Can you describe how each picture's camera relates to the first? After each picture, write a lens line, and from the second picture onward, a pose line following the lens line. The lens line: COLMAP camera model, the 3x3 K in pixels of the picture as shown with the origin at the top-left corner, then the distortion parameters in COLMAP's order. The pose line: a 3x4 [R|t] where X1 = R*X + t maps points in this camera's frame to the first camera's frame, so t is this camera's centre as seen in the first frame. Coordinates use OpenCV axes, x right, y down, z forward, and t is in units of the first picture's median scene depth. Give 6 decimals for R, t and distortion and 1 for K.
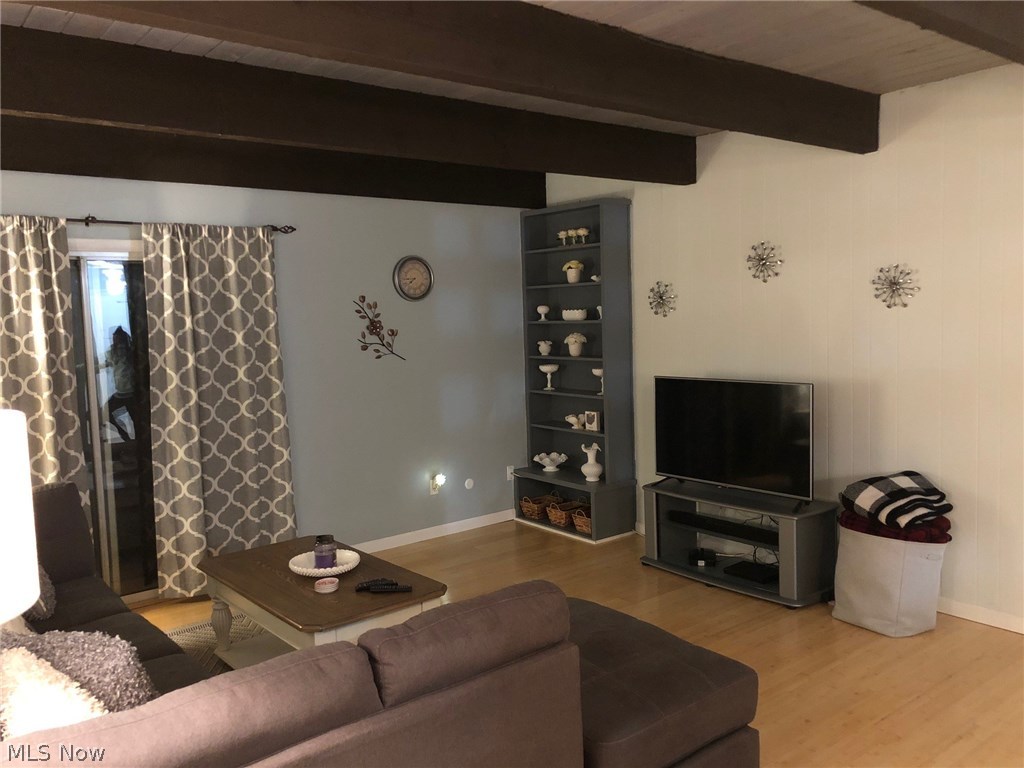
lens RADIAL K [[830.0, 0, 512.9], [0, 830.0, 379.2], [0, 0, 1]] dist [0.047539, -0.051968]
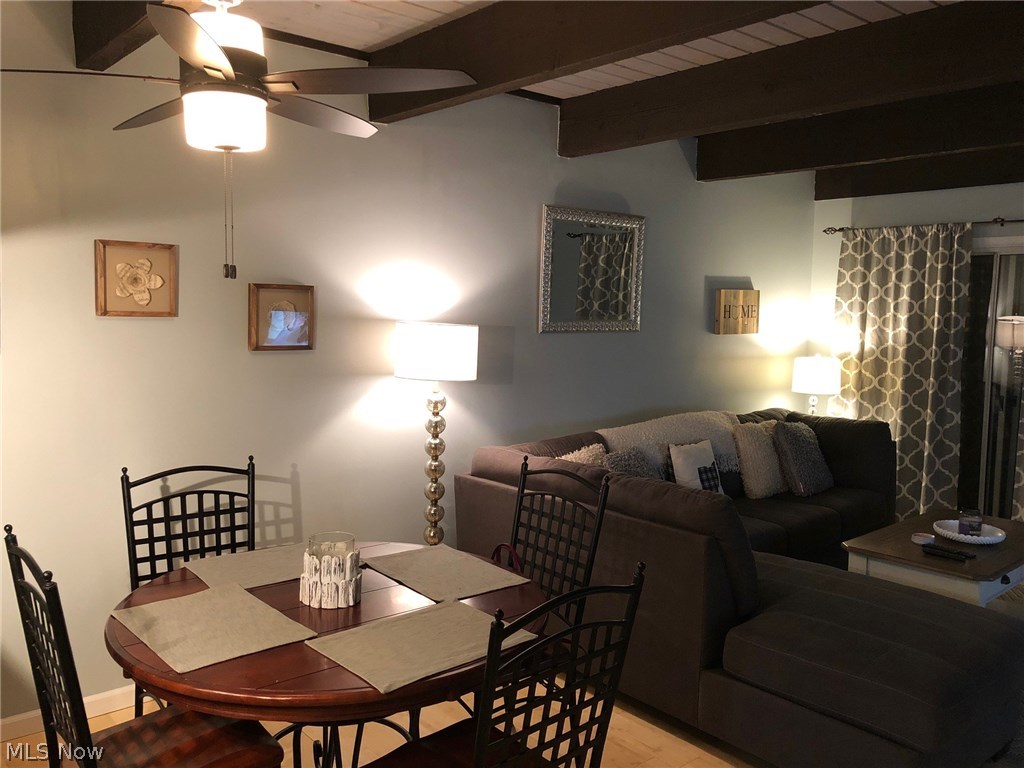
lens RADIAL K [[830.0, 0, 509.6], [0, 830.0, 379.2], [0, 0, 1]] dist [0.047539, -0.051968]
pose [[0.024796, 0.118185, -0.992682, 0.644940], [-0.096523, 0.988631, 0.115292, -0.036628], [0.995022, 0.092957, 0.035922, 0.272796]]
